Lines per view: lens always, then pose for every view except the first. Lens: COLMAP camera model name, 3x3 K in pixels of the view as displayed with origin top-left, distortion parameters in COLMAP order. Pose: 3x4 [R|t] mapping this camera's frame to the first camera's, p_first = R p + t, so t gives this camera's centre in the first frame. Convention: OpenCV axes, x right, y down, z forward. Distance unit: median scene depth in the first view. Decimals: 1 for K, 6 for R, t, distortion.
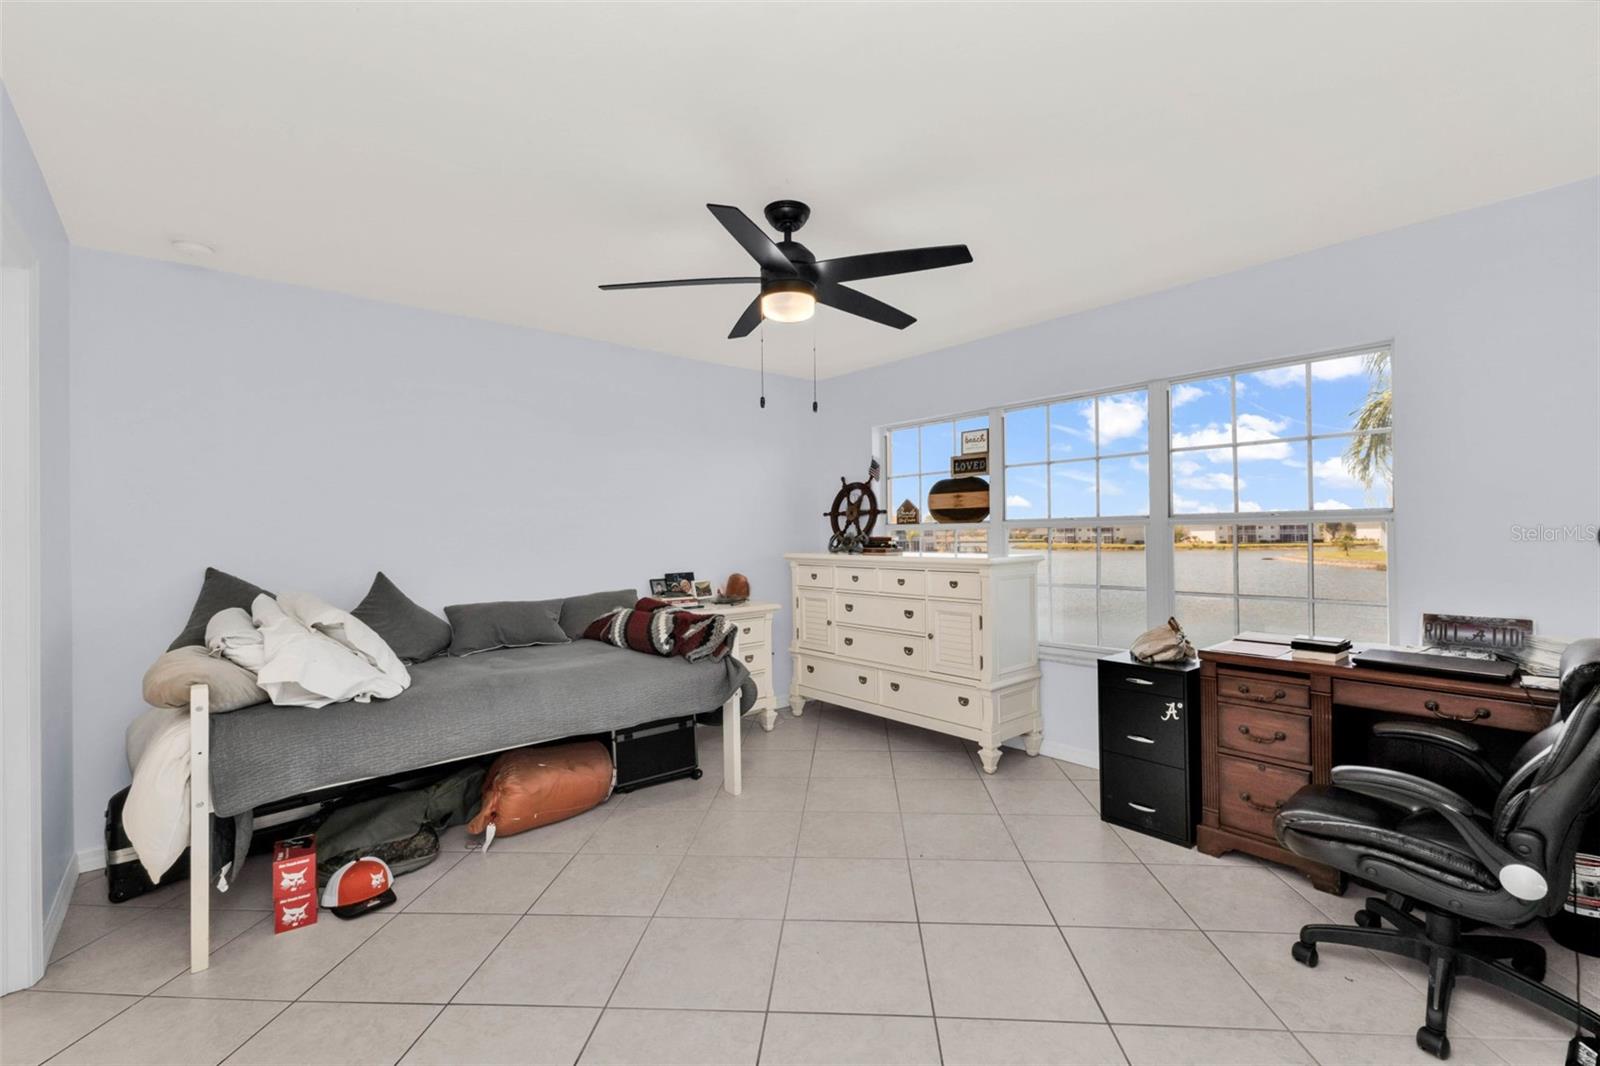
lens RADIAL K [[690.2, 0, 792.6], [0, 690.2, 530.6], [0, 0, 1]] dist [0.007800, -0.000260]
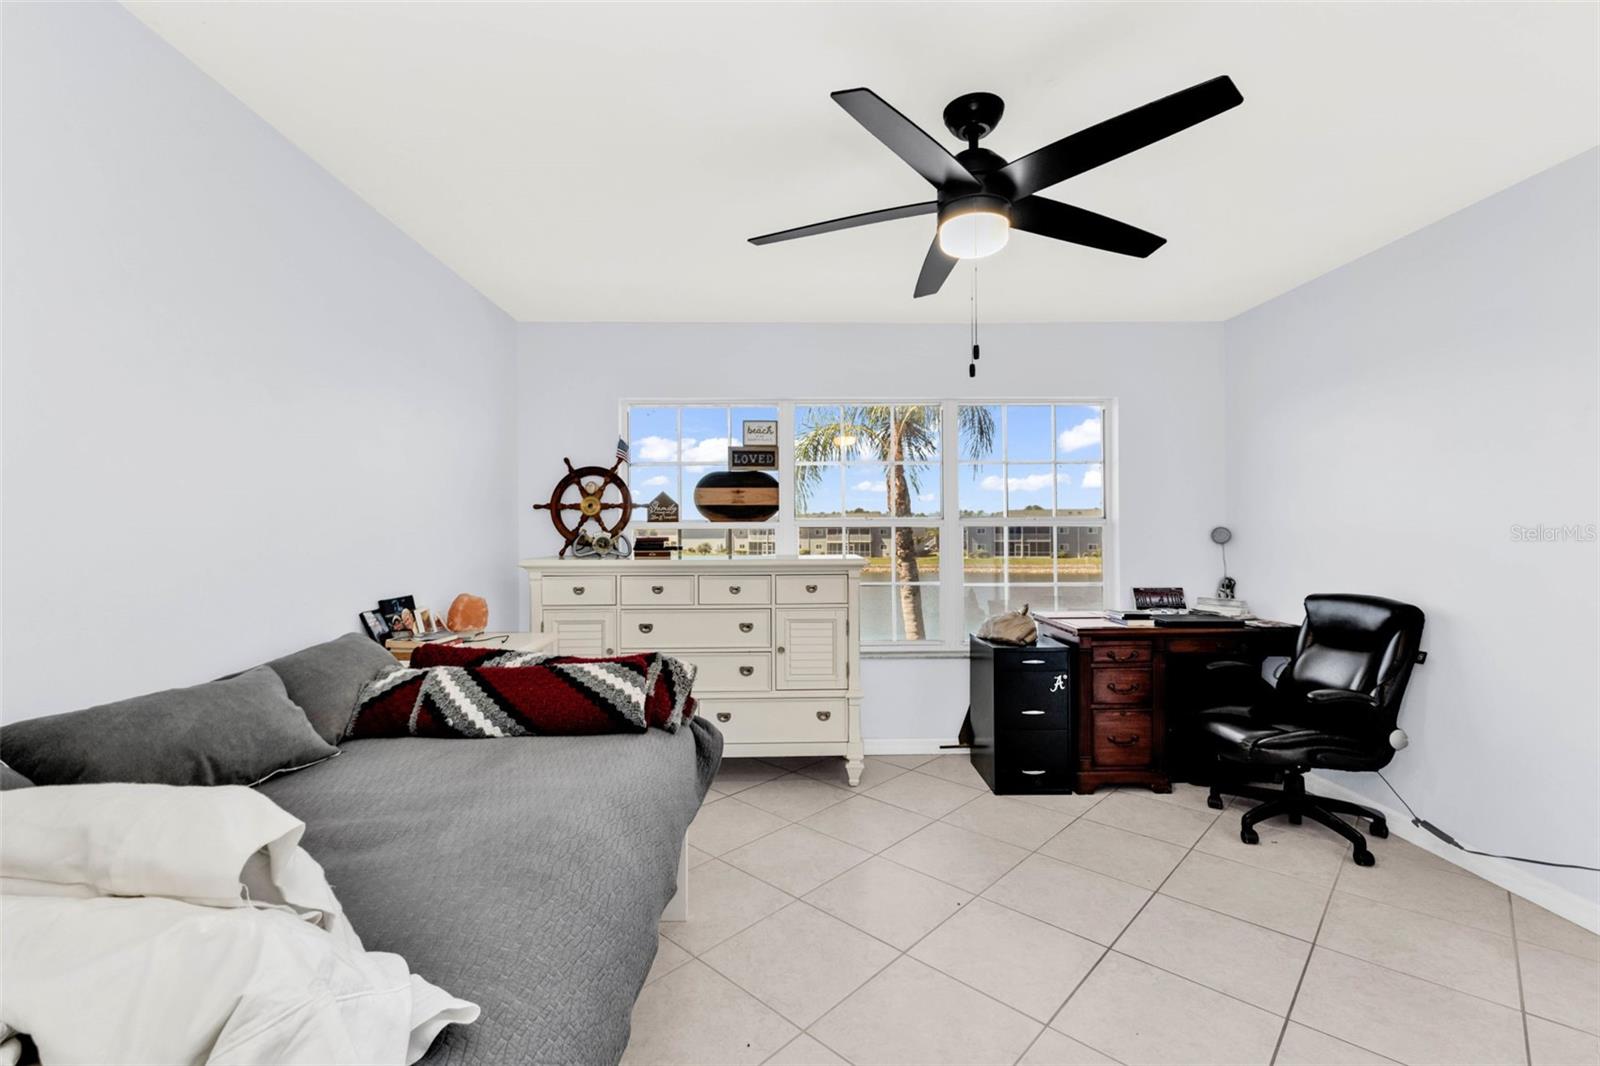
lens RADIAL K [[690.2, 0, 811.0], [0, 690.2, 532.7], [0, 0, 1]] dist [0.007800, -0.000260]
pose [[0.628564, 0.007374, 0.777723, -0.404557], [-0.004570, 0.999973, -0.005788, 0.008505], [-0.777744, 0.000084, 0.628581, 0.371714]]
